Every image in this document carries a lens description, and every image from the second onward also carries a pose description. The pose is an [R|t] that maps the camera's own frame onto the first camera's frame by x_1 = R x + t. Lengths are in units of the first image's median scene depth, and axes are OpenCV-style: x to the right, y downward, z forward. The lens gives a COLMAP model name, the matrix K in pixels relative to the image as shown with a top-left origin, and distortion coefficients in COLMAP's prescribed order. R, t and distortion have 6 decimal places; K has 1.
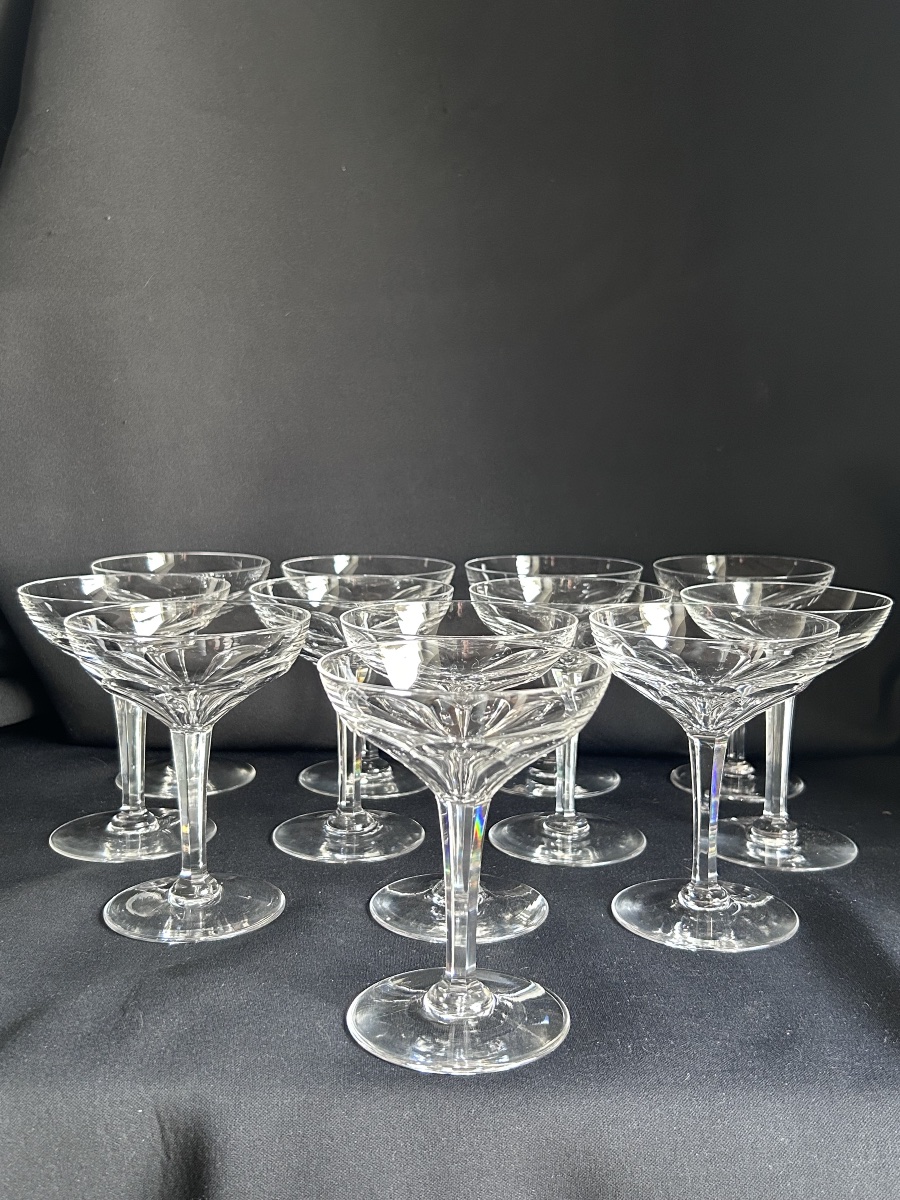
lens RADIAL K [[1235.3, 0, 453.3], [0, 1235.3, 603.2], [0, 0, 1]] dist [0.020852, 0.000000]
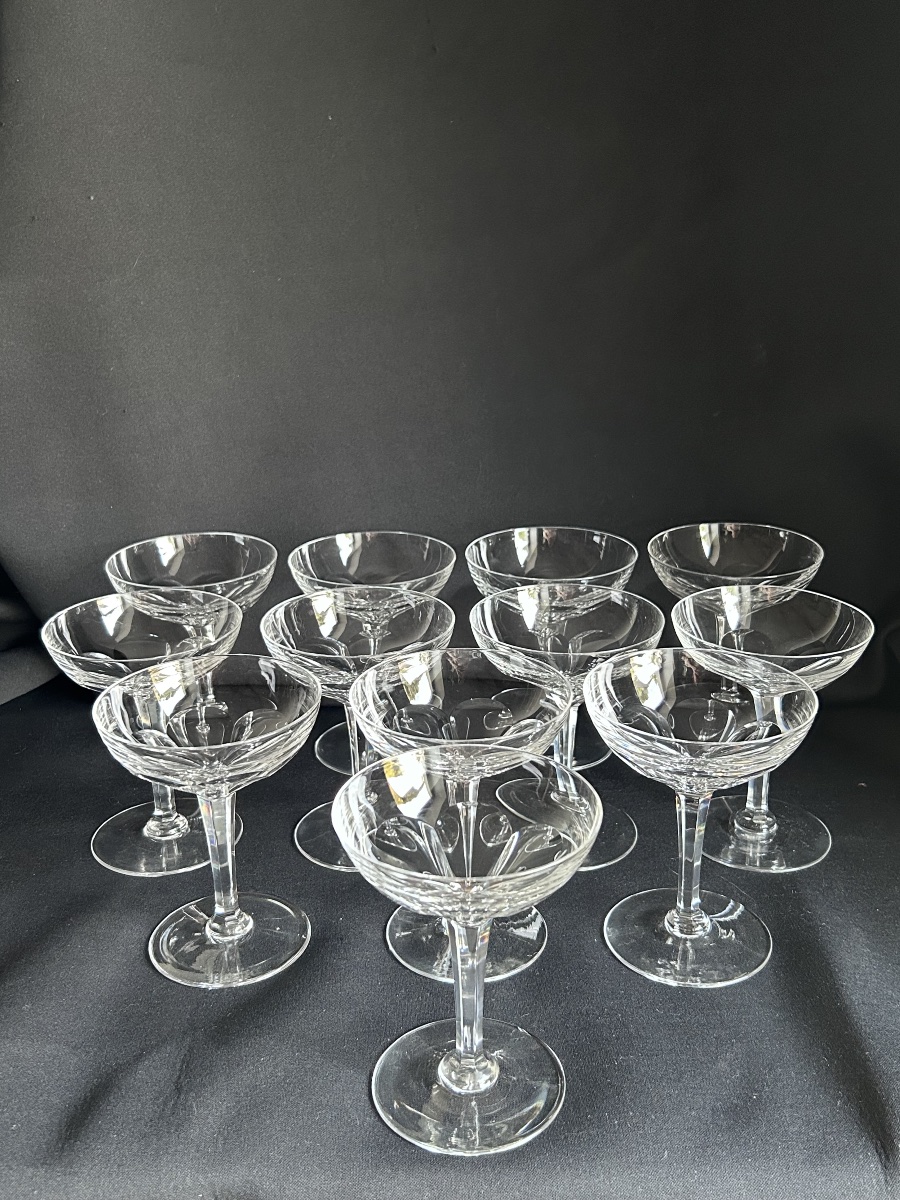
lens RADIAL K [[1235.3, 0, 446.3], [0, 1235.3, 596.1], [0, 0, 1]] dist [0.020852, 0.000000]
pose [[0.999661, -0.023289, -0.011636, 0.005883], [0.025231, 0.976834, 0.212505, -0.265683], [0.006418, -0.212726, 0.977091, -0.021725]]
